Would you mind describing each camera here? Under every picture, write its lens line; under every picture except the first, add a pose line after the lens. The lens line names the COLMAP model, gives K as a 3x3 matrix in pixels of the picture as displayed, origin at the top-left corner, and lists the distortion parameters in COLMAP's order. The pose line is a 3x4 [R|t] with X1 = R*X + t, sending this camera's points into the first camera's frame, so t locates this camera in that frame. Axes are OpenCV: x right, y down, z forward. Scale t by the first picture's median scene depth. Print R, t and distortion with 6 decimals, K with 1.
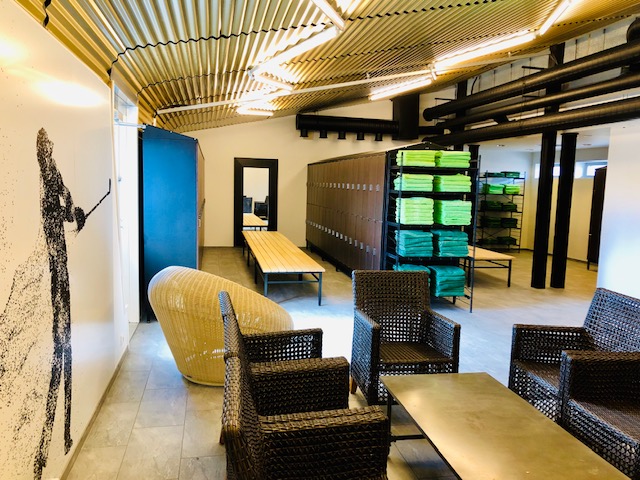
lens RADIAL K [[530.4, 0, 328.8], [0, 530.4, 243.1], [0, 0, 1]] dist [0.047089, -0.042614]
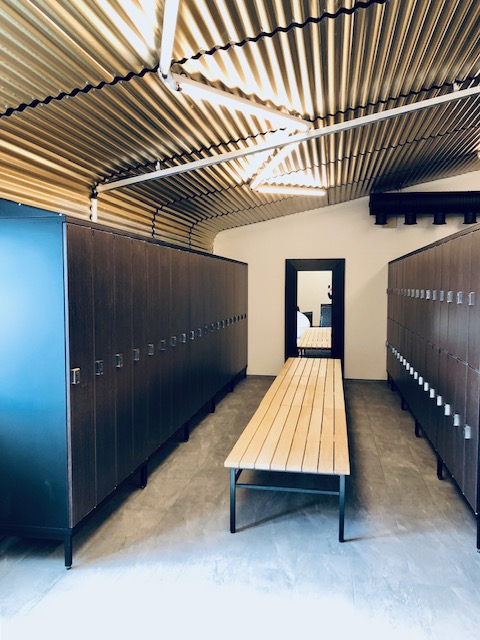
lens RADIAL K [[530.4, 0, 234.1], [0, 530.4, 315.0], [0, 0, 1]] dist [0.047089, -0.042614]
pose [[0.921702, -0.004632, -0.387870, 0.086637], [-0.021023, 0.997863, -0.061873, -0.058978], [0.387327, 0.065182, 0.919635, 0.508738]]
